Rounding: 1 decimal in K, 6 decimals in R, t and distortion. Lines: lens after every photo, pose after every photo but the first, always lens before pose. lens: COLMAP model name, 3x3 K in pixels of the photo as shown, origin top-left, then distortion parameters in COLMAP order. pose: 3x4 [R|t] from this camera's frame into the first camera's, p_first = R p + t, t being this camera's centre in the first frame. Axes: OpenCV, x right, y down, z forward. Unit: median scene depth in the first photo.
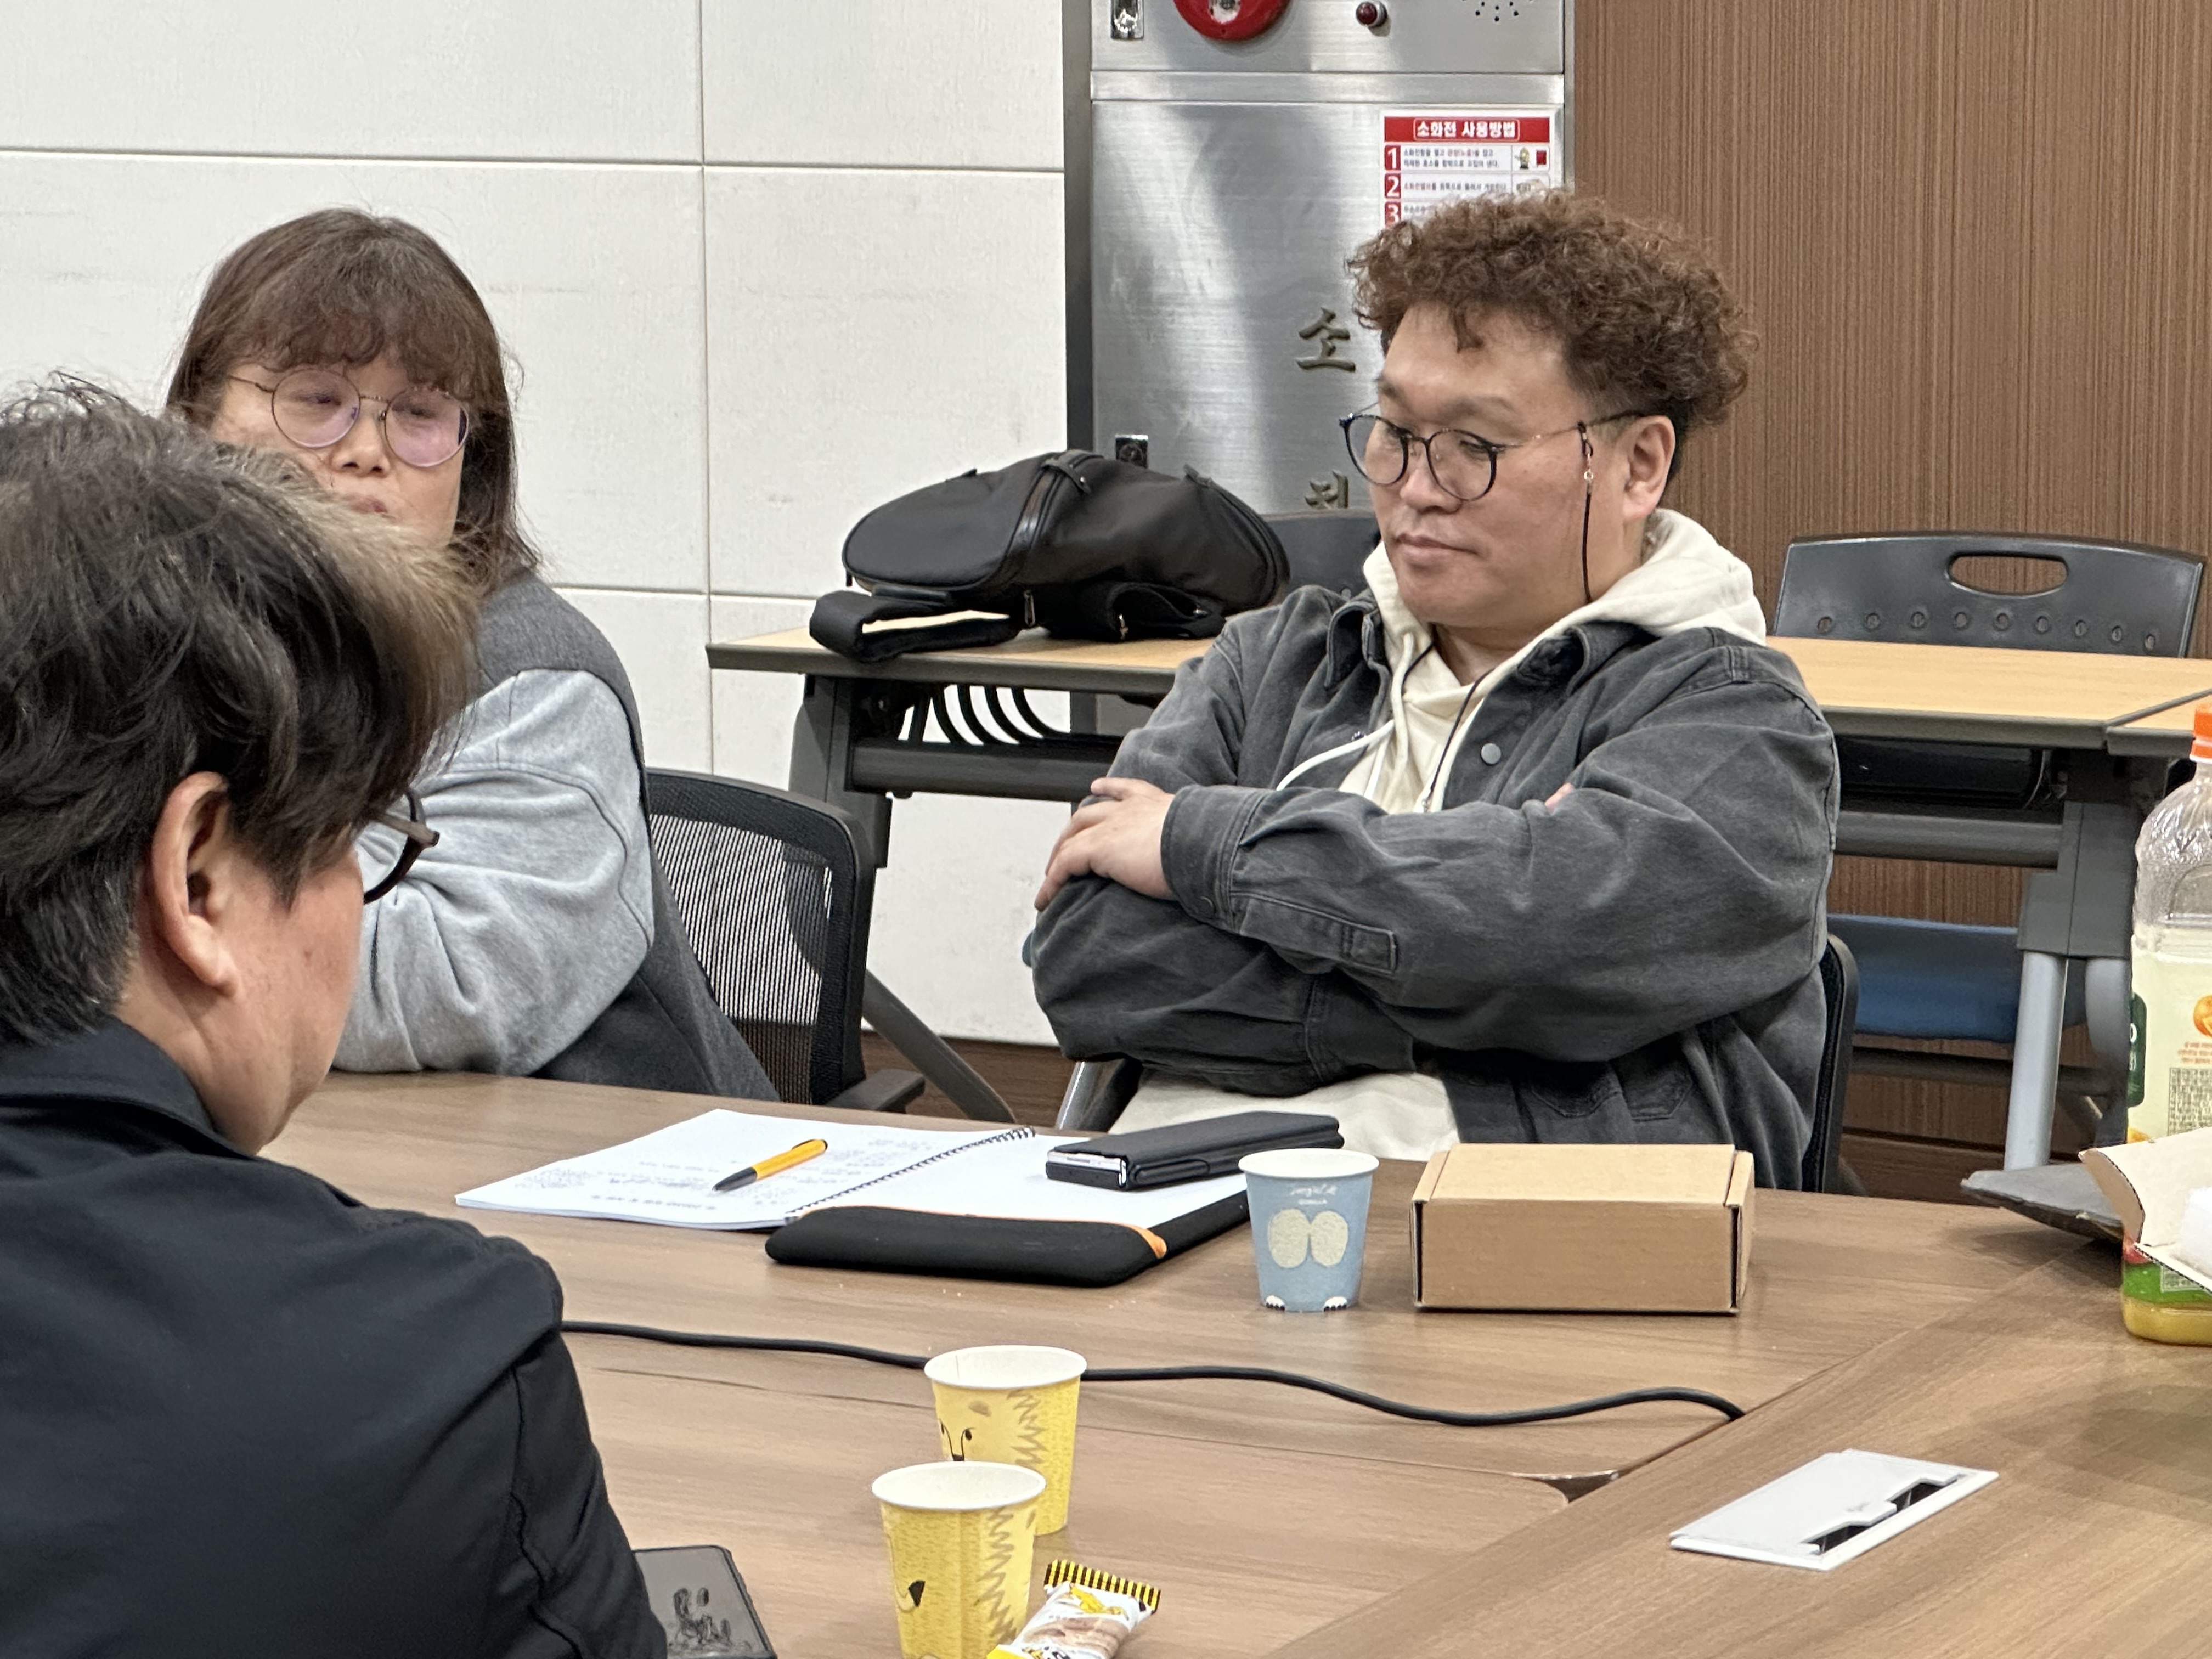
lens RADIAL K [[7083.0, 0, 1106.0], [0, 7083.0, 829.5], [0, 0, 1]] dist [-0.396004, 17.808511]
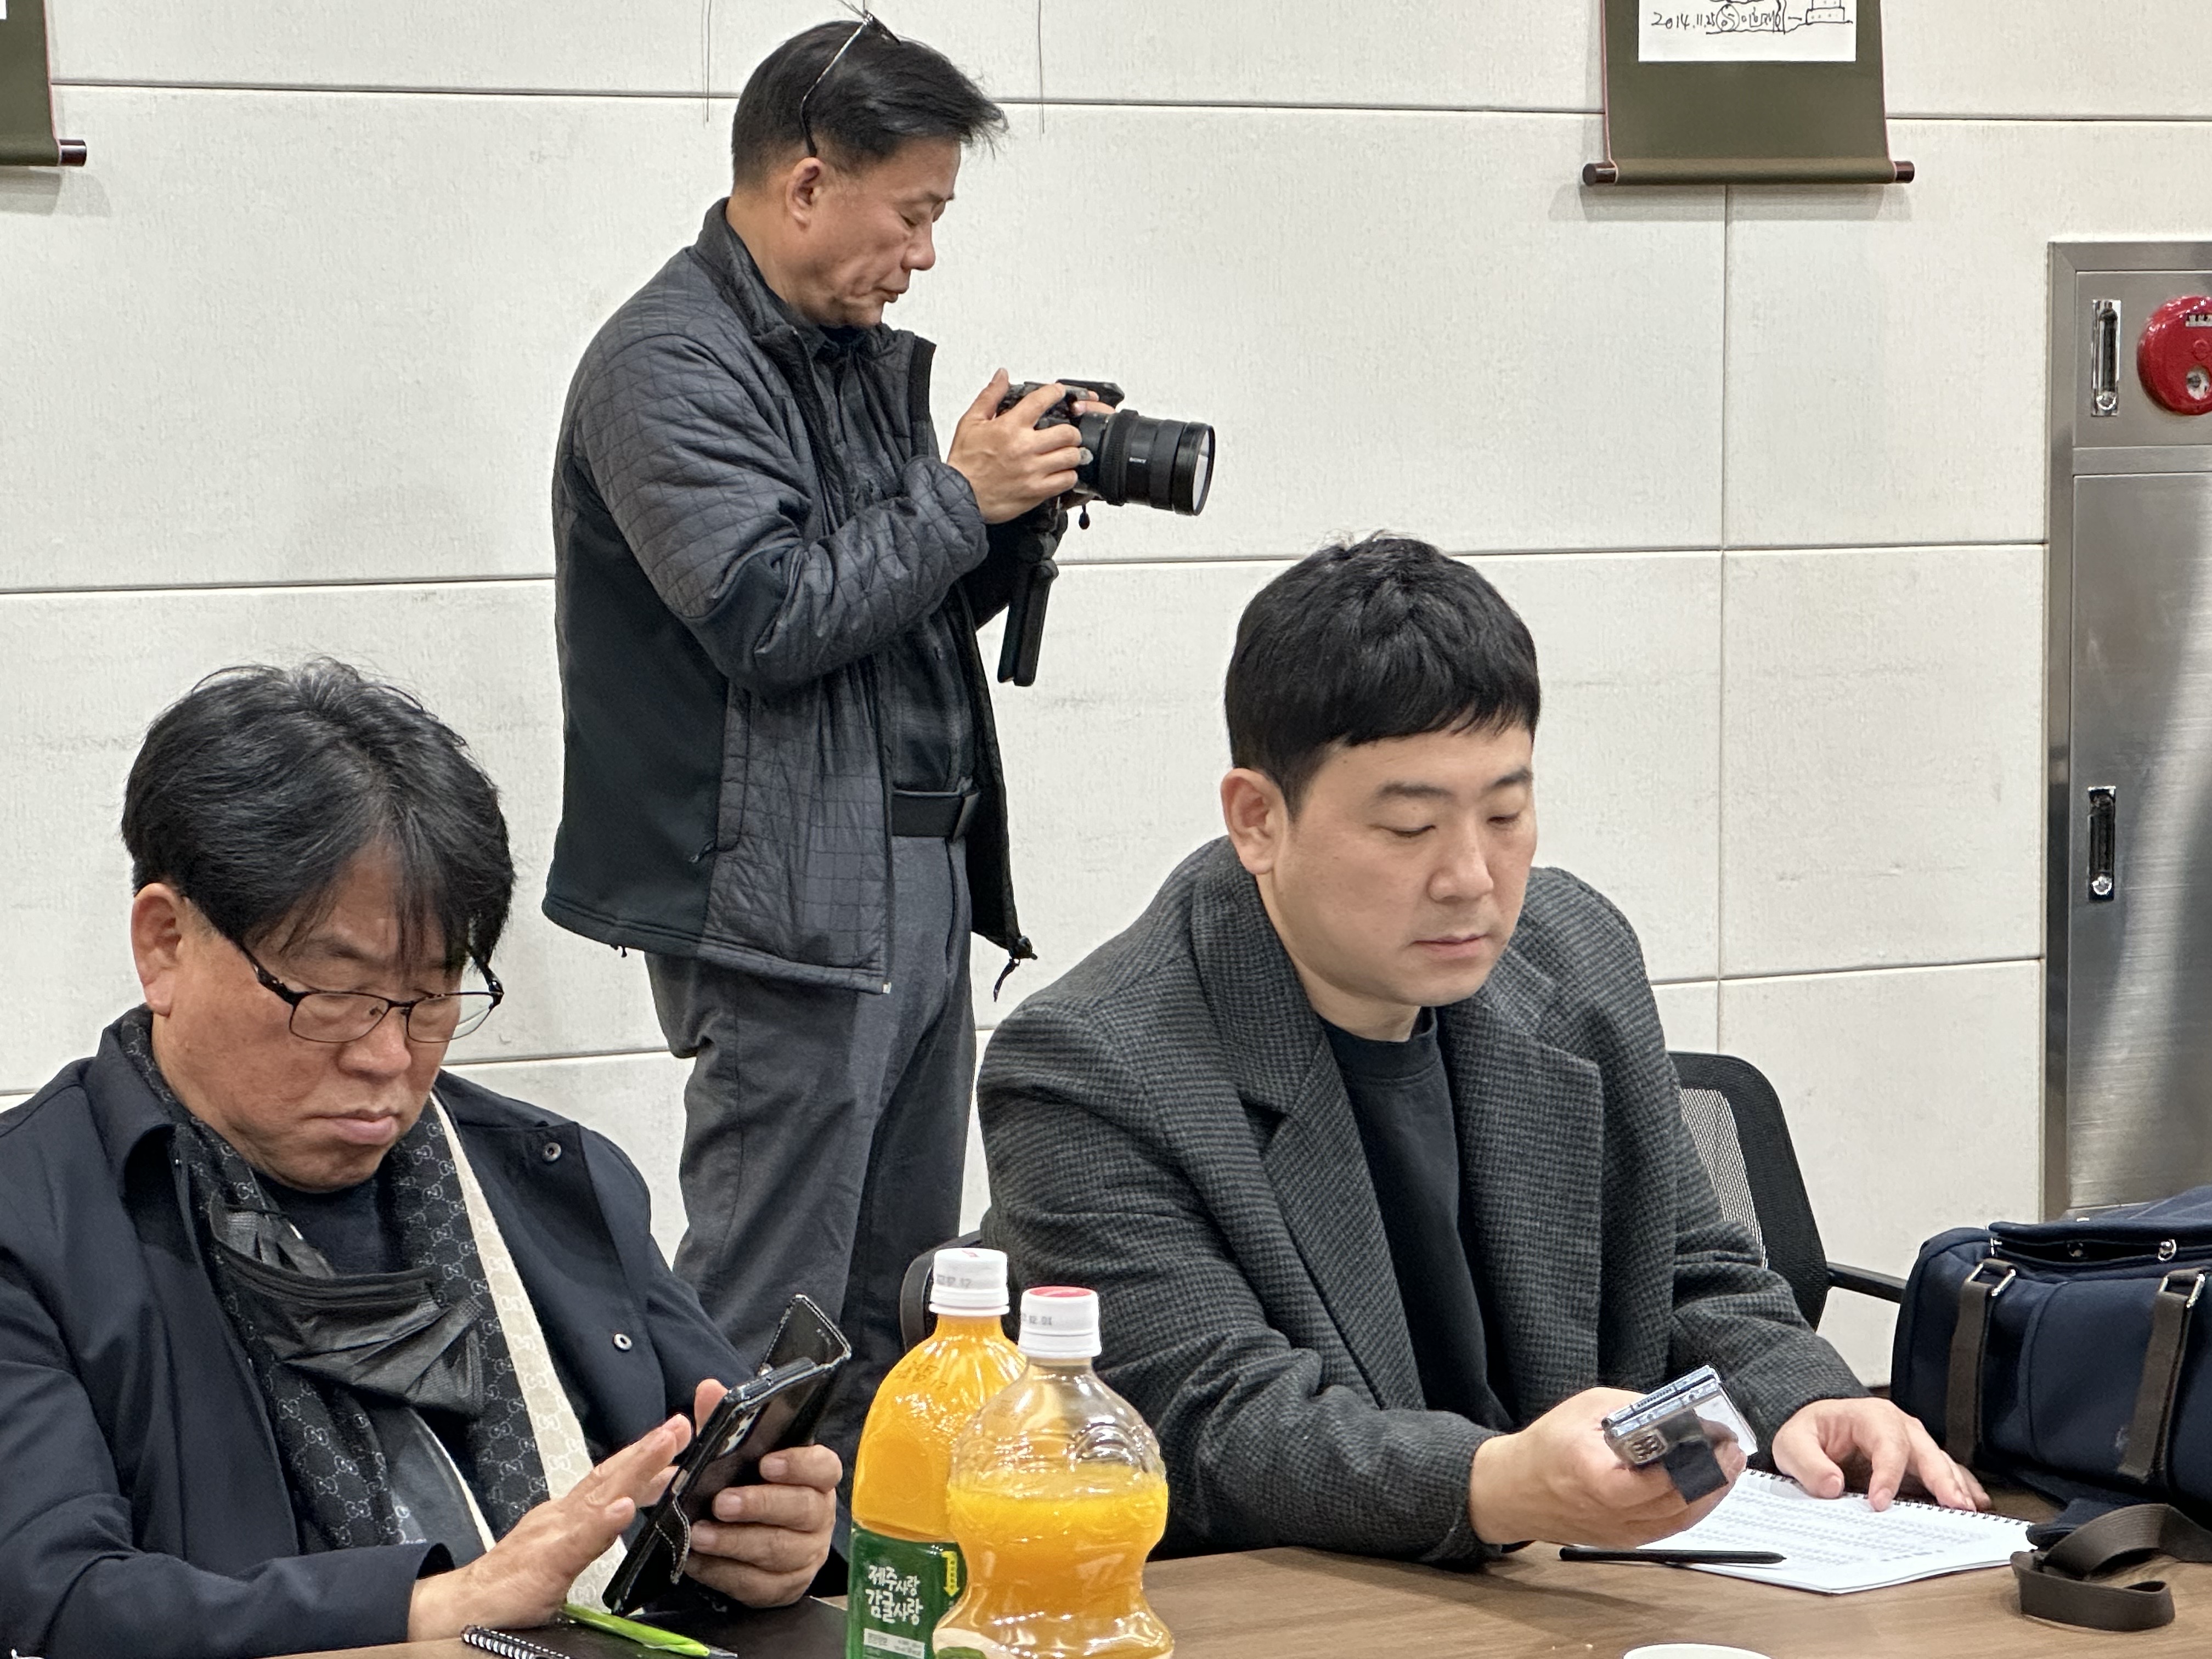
lens RADIAL K [[7237.5, 0, 1106.0], [0, 7237.5, 829.5], [0, 0, 1]] dist [-0.149359, 14.487726]
pose [[0.445482, -0.059341, 0.893322, -1.010603], [0.111795, 0.993678, 0.010257, -0.075029], [-0.888283, 0.095299, 0.449300, 0.622641]]
